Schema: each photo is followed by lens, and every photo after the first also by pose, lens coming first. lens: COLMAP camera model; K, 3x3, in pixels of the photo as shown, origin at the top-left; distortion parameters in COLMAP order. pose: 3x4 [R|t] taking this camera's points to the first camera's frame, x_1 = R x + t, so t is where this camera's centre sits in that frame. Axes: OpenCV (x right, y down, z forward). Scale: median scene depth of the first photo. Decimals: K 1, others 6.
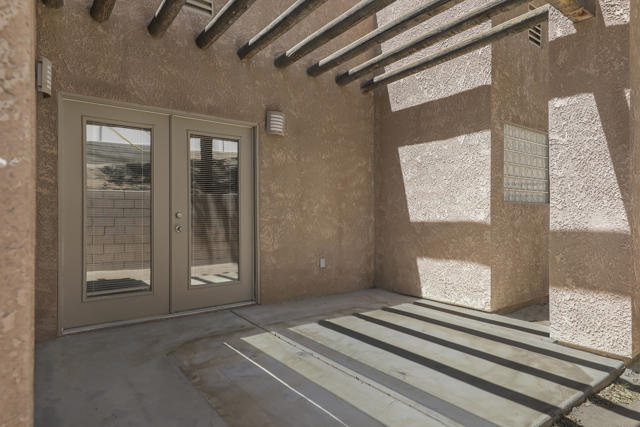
lens RADIAL K [[369.6, 0, 321.2], [0, 369.6, 216.7], [0, 0, 1]] dist [0.000409, 0.000826]
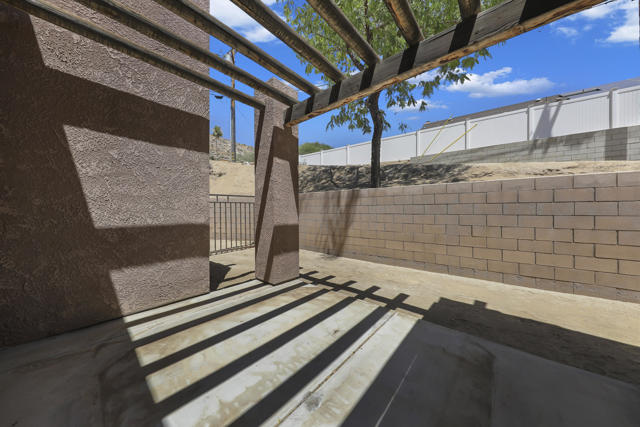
lens RADIAL K [[205.6, 0, 322.6], [0, 205.6, 210.2], [0, 0, 1]] dist [0.002060, 0.000026]
pose [[-0.209073, 0.005230, 0.977886, -0.334528], [-0.001323, 0.999983, -0.005631, -0.028969], [-0.977899, -0.002471, -0.209063, 0.725650]]
